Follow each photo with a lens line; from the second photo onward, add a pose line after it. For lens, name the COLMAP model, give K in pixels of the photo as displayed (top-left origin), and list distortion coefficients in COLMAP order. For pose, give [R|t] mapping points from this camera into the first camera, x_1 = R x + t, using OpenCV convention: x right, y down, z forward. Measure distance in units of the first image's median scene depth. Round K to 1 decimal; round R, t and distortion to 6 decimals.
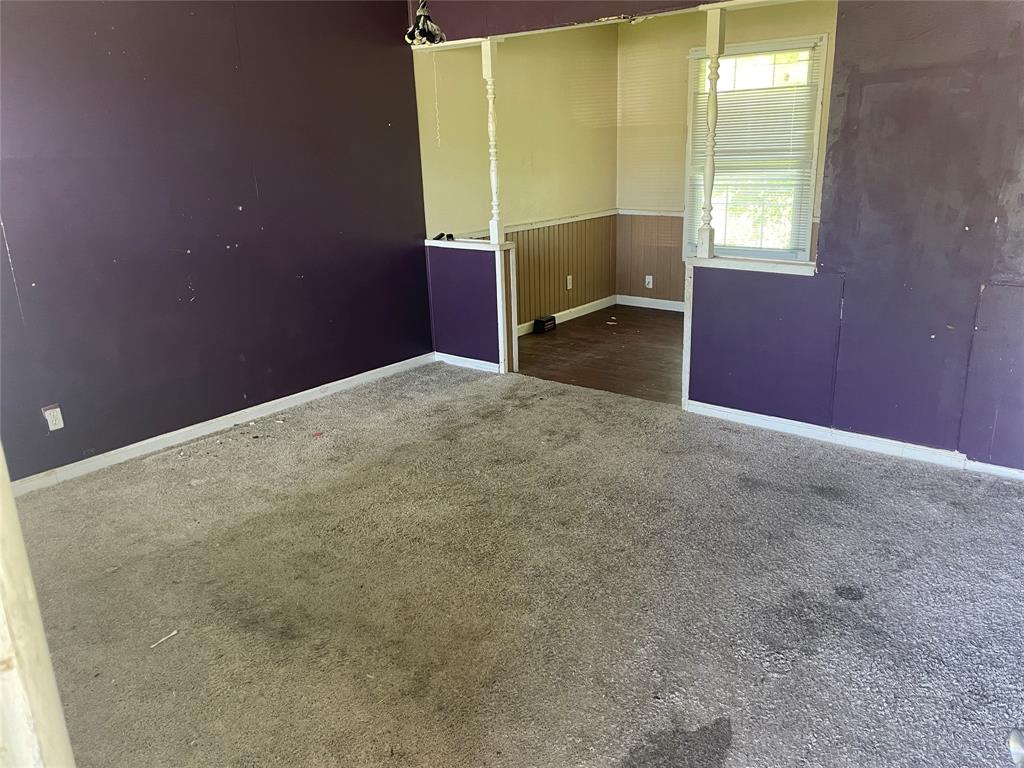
lens RADIAL K [[764.1, 0, 512.3], [0, 764.1, 379.8], [0, 0, 1]] dist [0.029176, -0.018041]
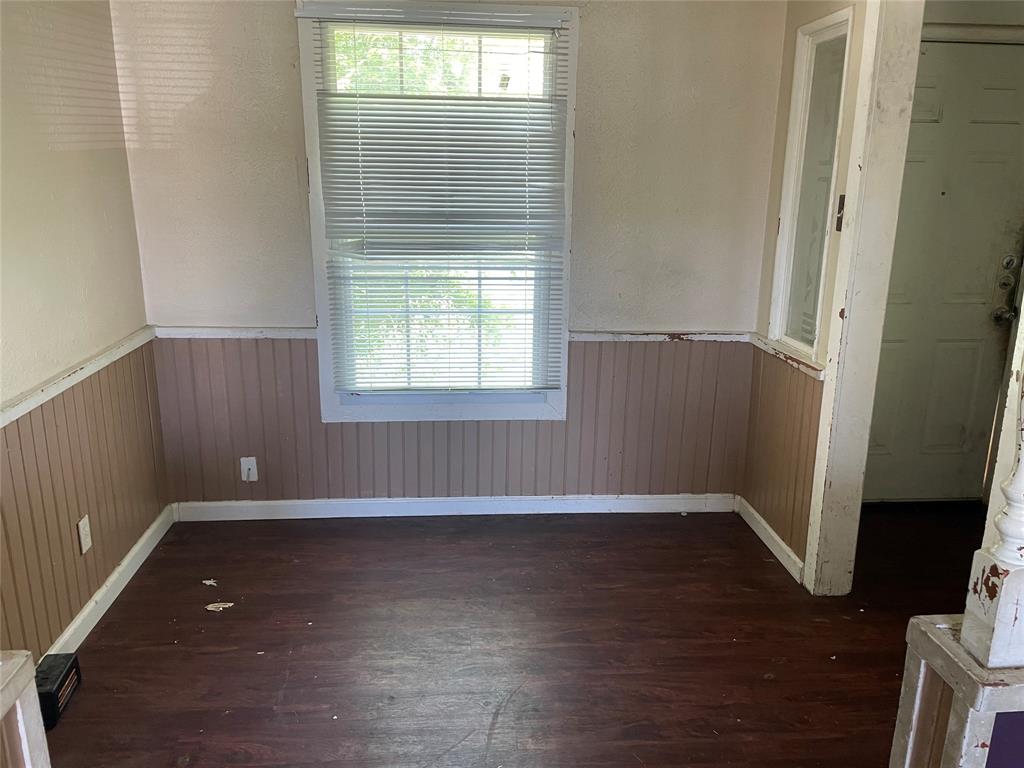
lens RADIAL K [[764.1, 0, 520.7], [0, 764.1, 376.2], [0, 0, 1]] dist [0.029176, -0.018041]
pose [[0.713035, -0.143712, 0.686242, -0.029386], [0.167623, 0.985326, 0.032178, -0.207315], [-0.680796, 0.092086, 0.726662, 0.625654]]
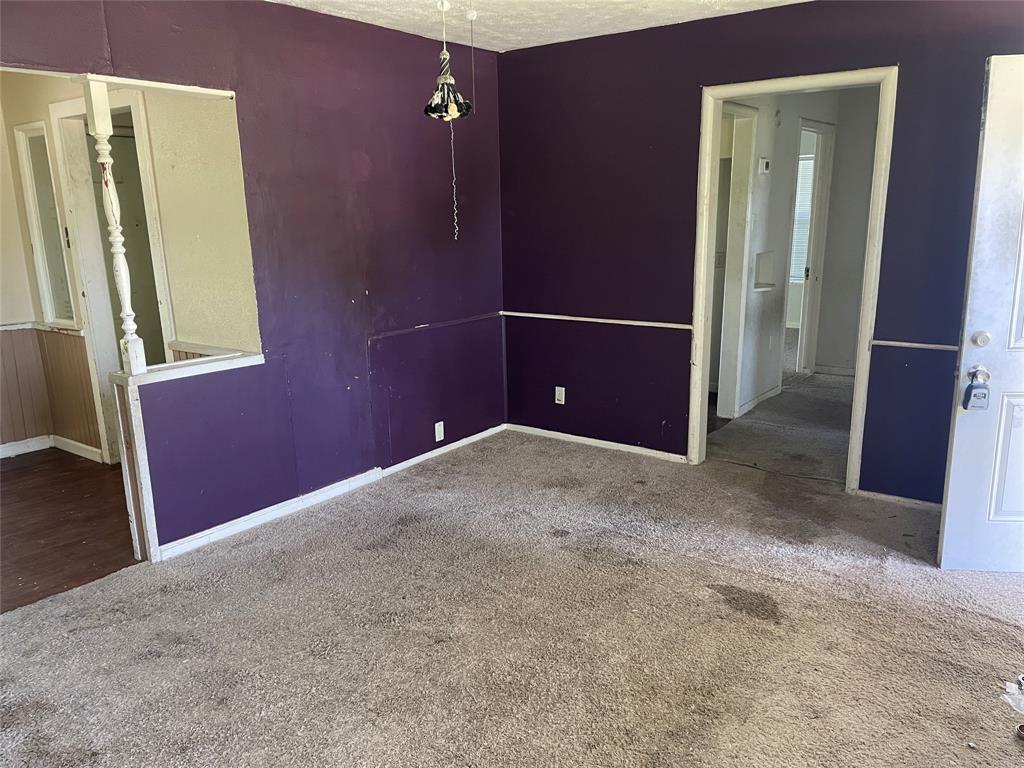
lens RADIAL K [[764.1, 0, 509.9], [0, 764.1, 386.7], [0, 0, 1]] dist [0.029176, -0.018041]
pose [[-0.046333, -0.187199, 0.981229, -0.397793], [0.307591, 0.931882, 0.192309, -0.125173], [-0.950390, 0.310728, 0.014404, 0.420907]]
